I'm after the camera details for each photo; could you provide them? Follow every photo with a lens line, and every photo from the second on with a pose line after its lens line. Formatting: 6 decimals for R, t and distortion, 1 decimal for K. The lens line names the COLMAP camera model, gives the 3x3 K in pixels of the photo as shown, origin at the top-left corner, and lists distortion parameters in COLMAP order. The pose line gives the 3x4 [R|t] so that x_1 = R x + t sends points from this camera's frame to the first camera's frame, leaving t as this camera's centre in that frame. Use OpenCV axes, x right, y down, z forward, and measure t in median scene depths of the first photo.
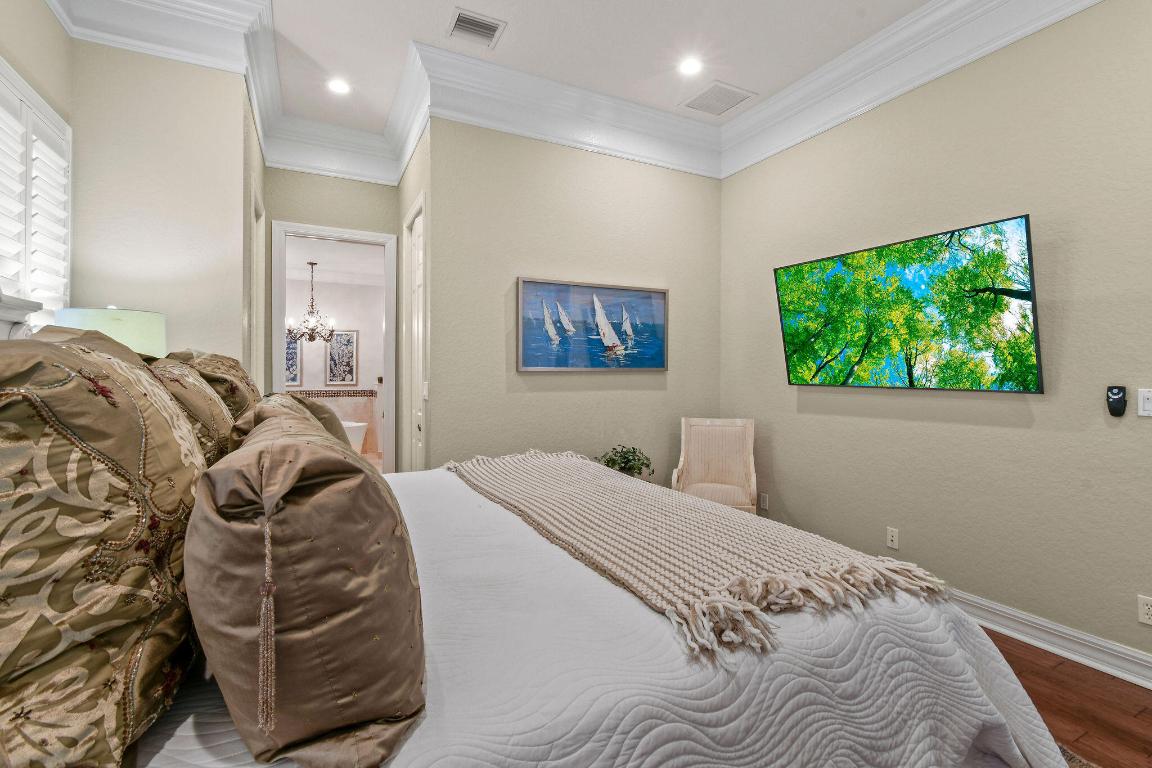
lens RADIAL K [[519.7, 0, 573.0], [0, 519.7, 377.7], [0, 0, 1]] dist [0.001159, -0.001602]
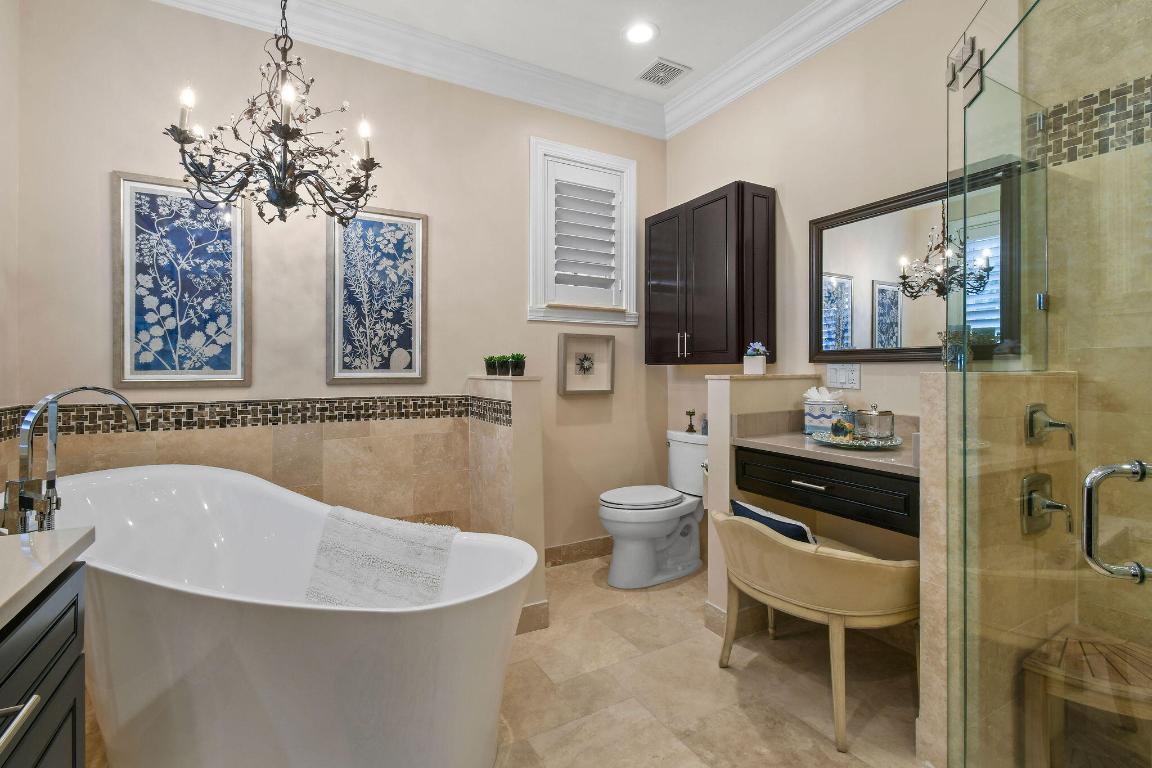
lens RADIAL K [[519.7, 0, 576.1], [0, 519.7, 373.0], [0, 0, 1]] dist [0.001159, -0.001602]
pose [[0.998809, 0.000204, 0.048782, -0.333507], [-0.000207, 1.000000, 0.000063, 0.008707], [-0.048782, -0.000073, 0.998809, 0.662573]]
